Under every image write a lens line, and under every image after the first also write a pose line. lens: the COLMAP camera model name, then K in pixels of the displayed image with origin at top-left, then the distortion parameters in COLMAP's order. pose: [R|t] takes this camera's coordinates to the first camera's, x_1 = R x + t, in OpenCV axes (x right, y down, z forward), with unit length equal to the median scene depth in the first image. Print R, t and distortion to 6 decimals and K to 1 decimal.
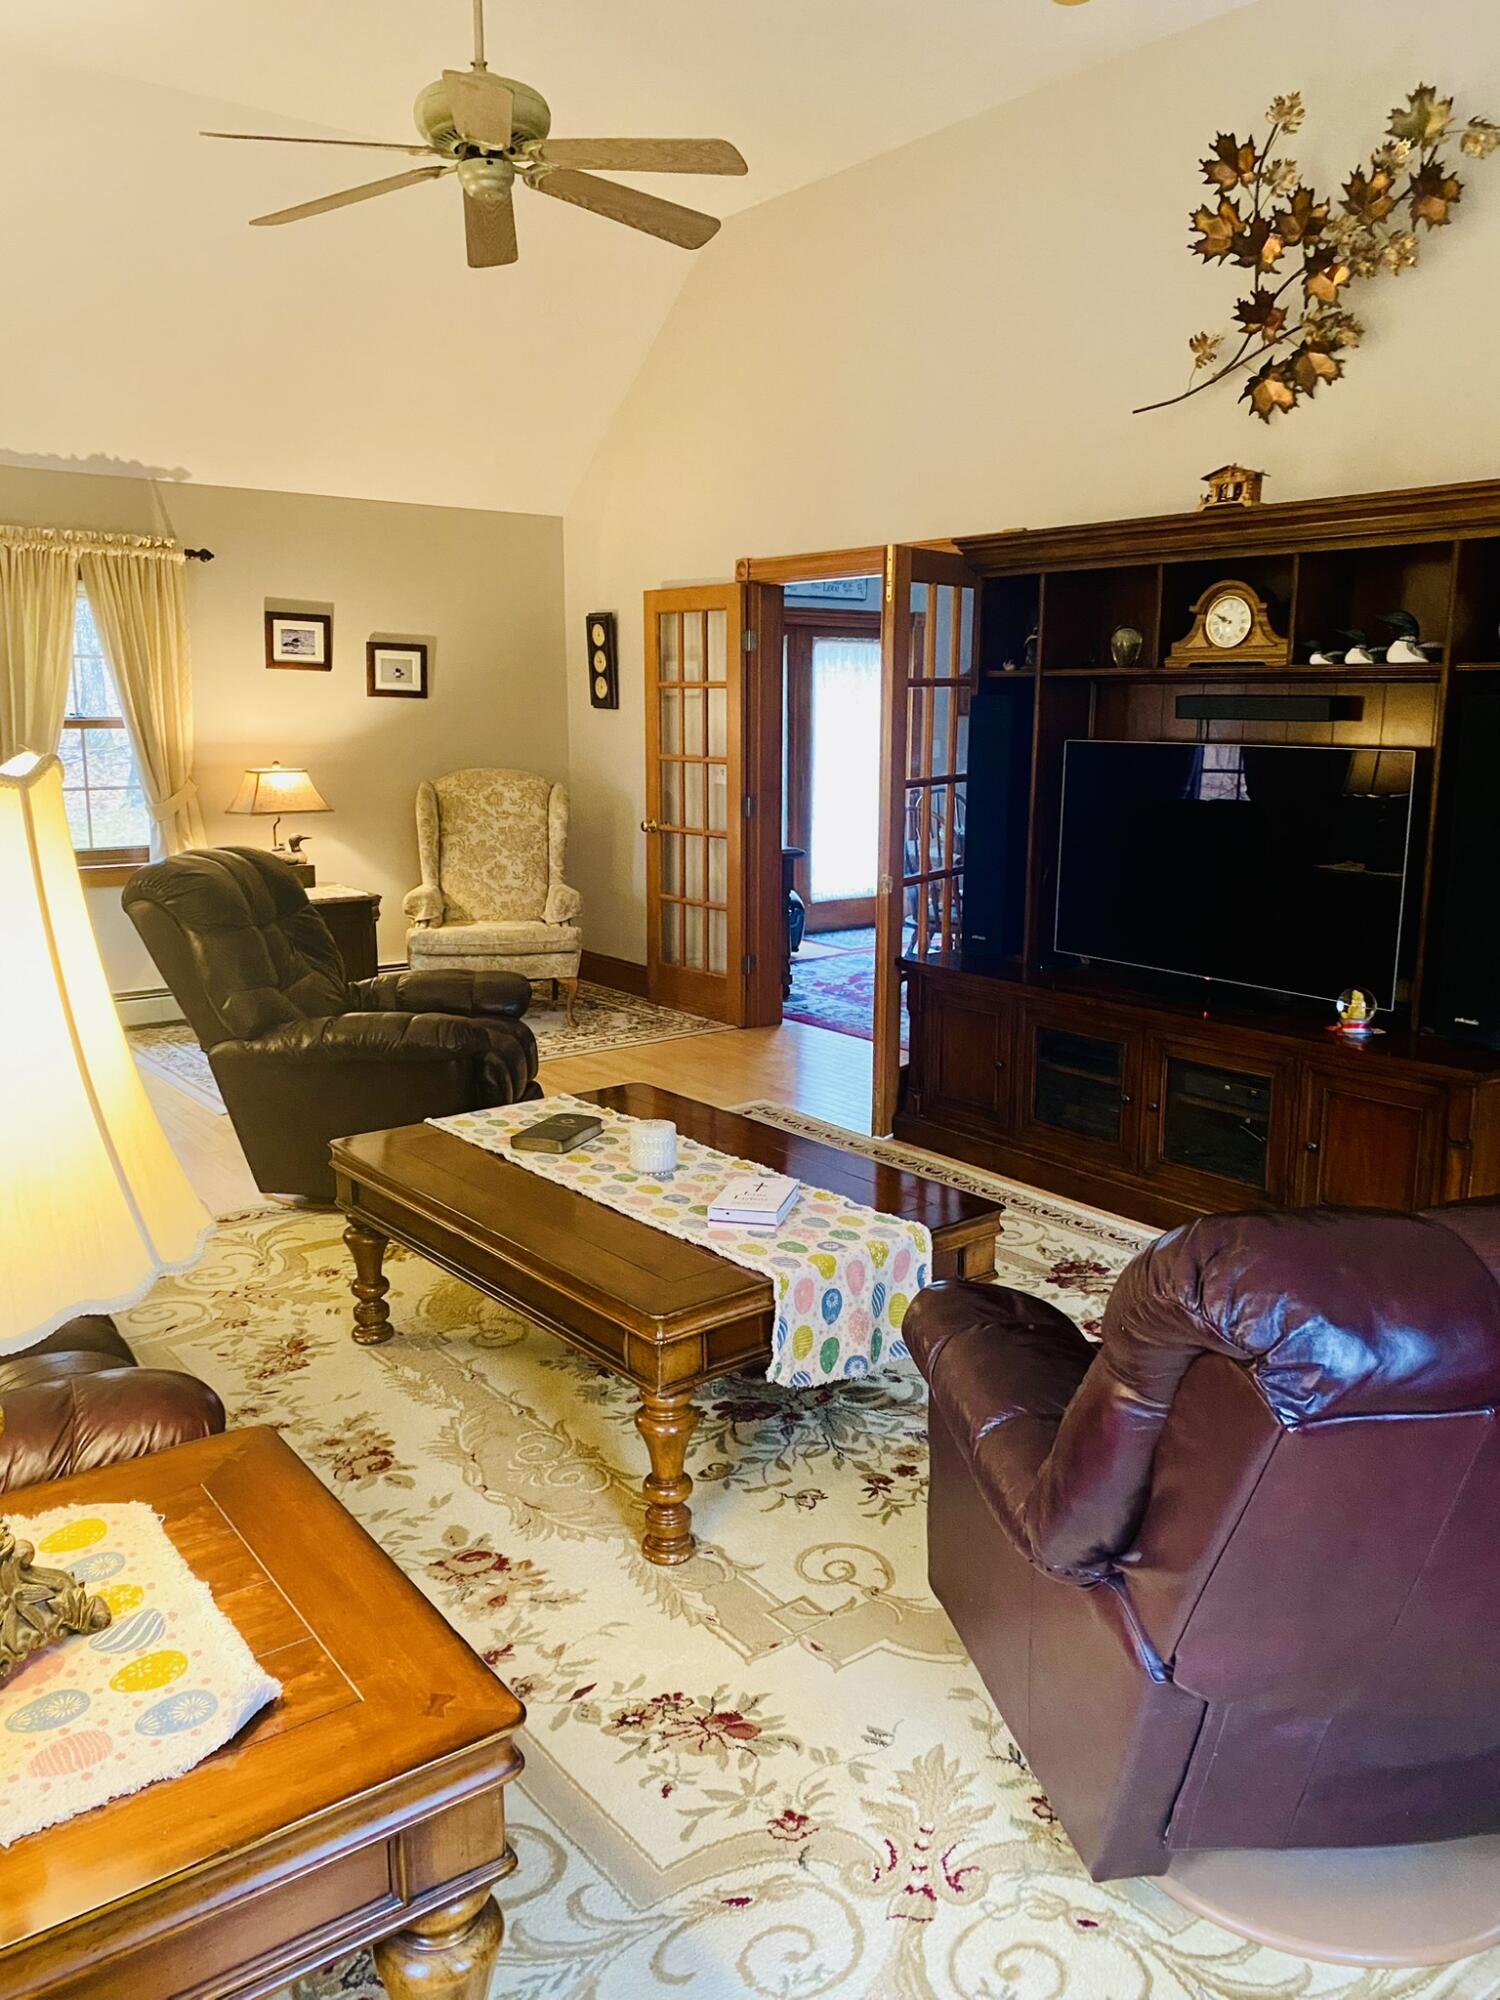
lens RADIAL K [[1562.2, 0, 750.0], [0, 1562.2, 1000.0], [0, 0, 1]] dist [0.047257, 0.000888]
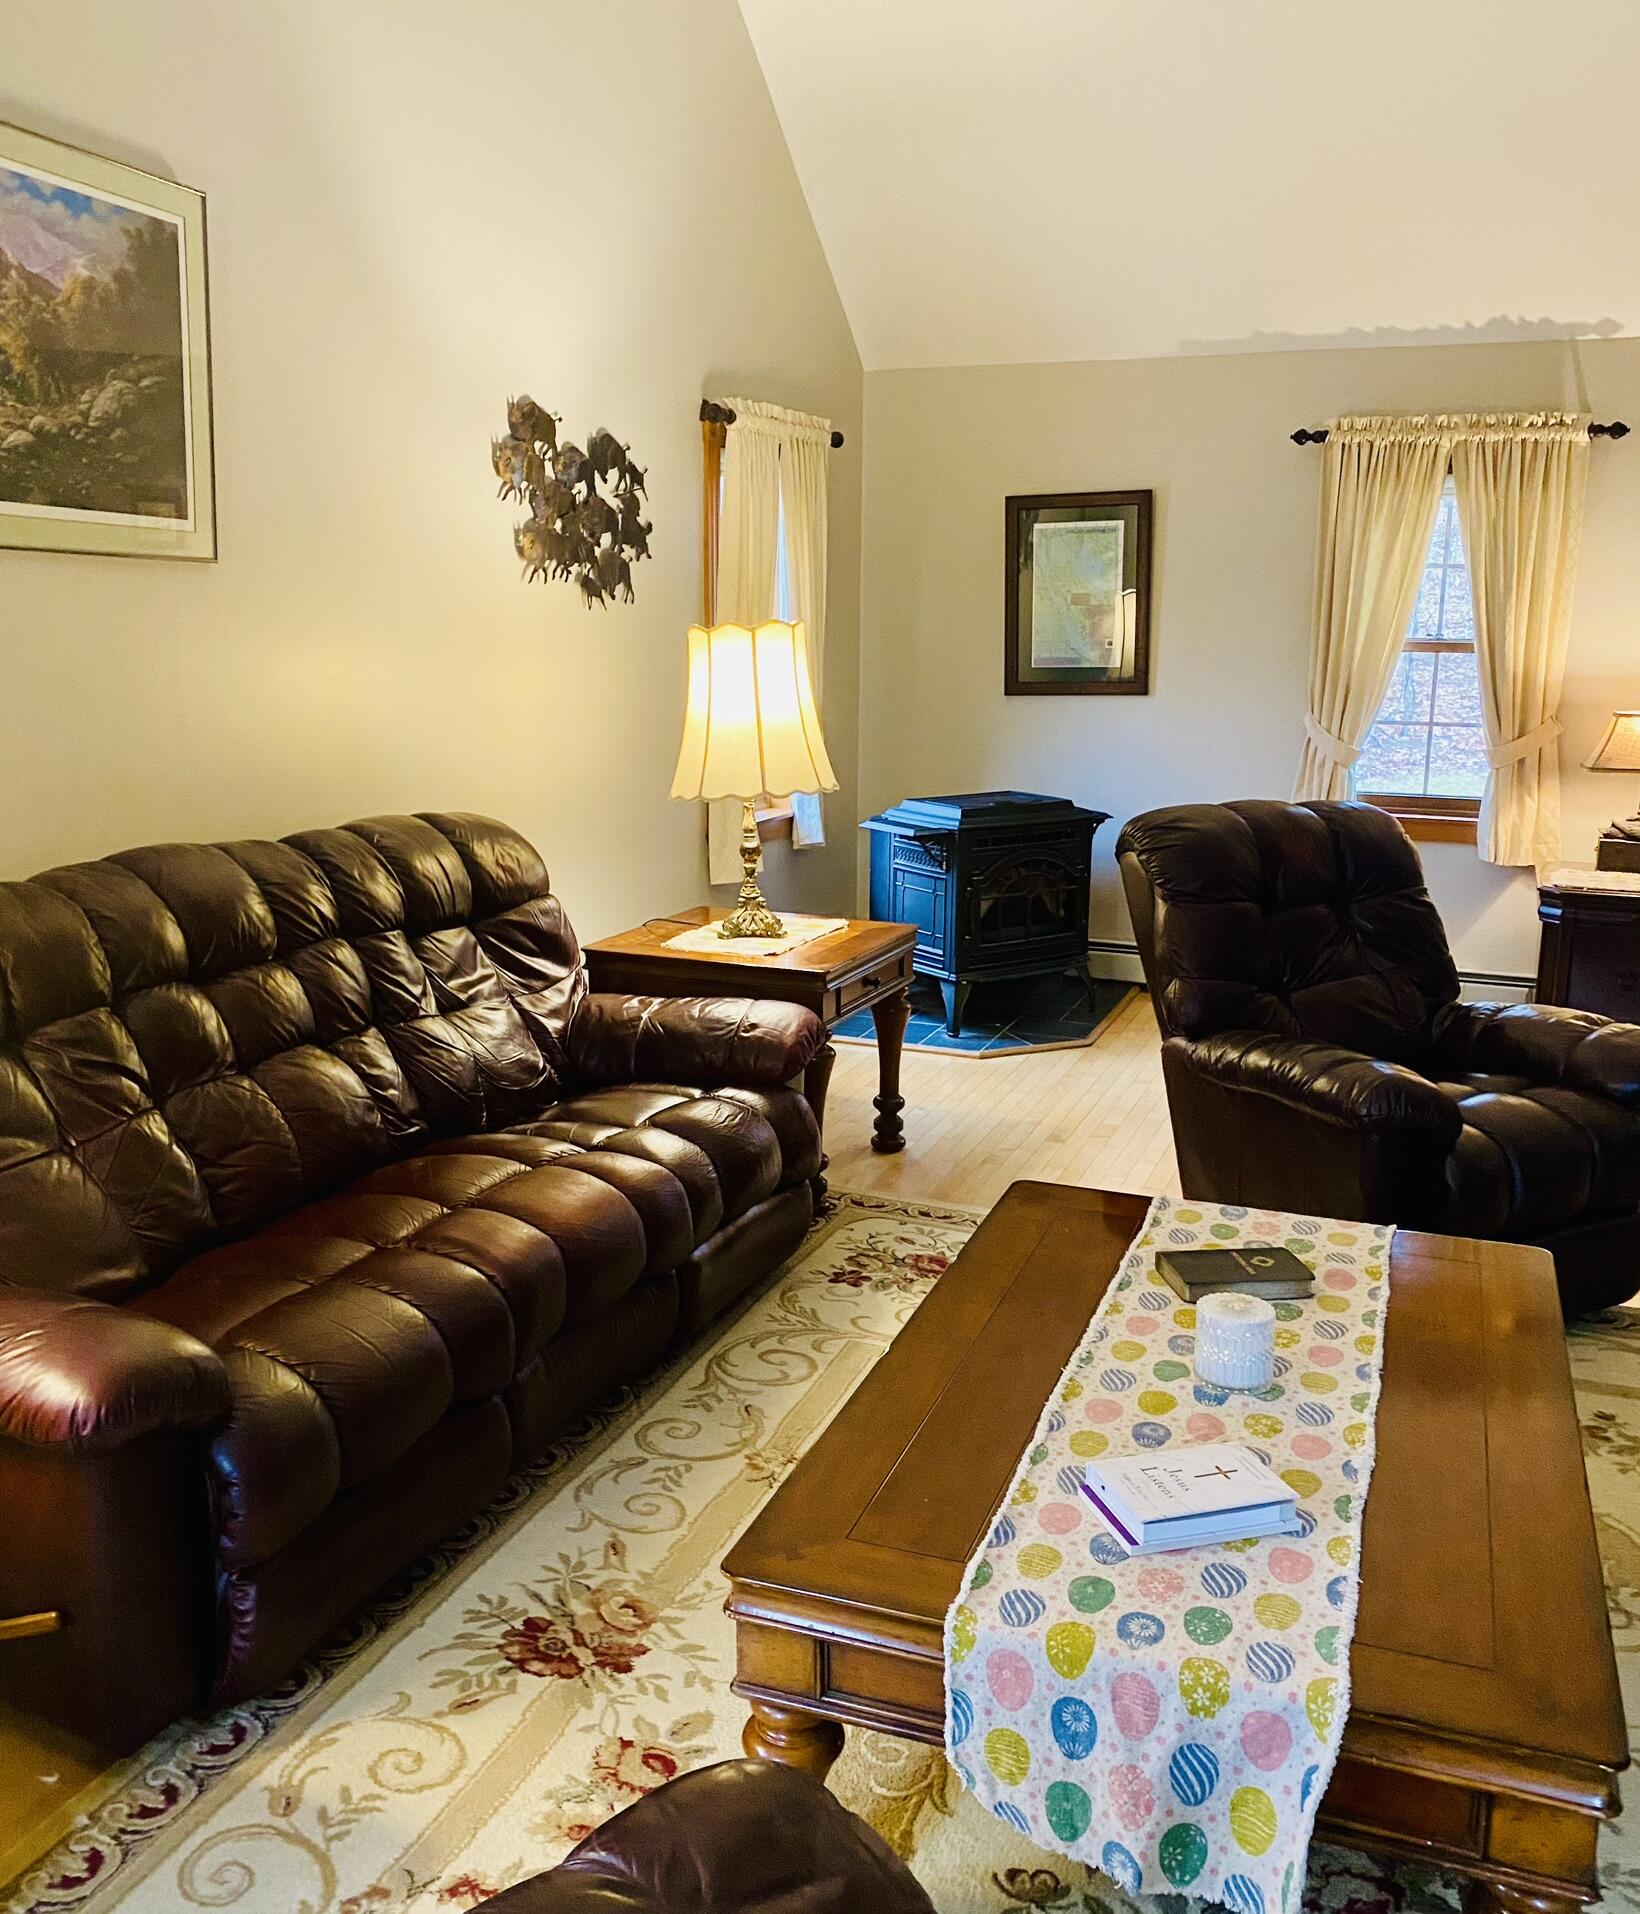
lens RADIAL K [[1659.6, 0, 819.2], [0, 1659.6, 992.9], [0, 0, 1]] dist [0.014818, 0.007712]
pose [[0.516549, 0.199877, -0.832602, 0.196232], [-0.177434, 0.976254, 0.124281, -0.048540], [0.837672, 0.083535, 0.539748, 0.269820]]
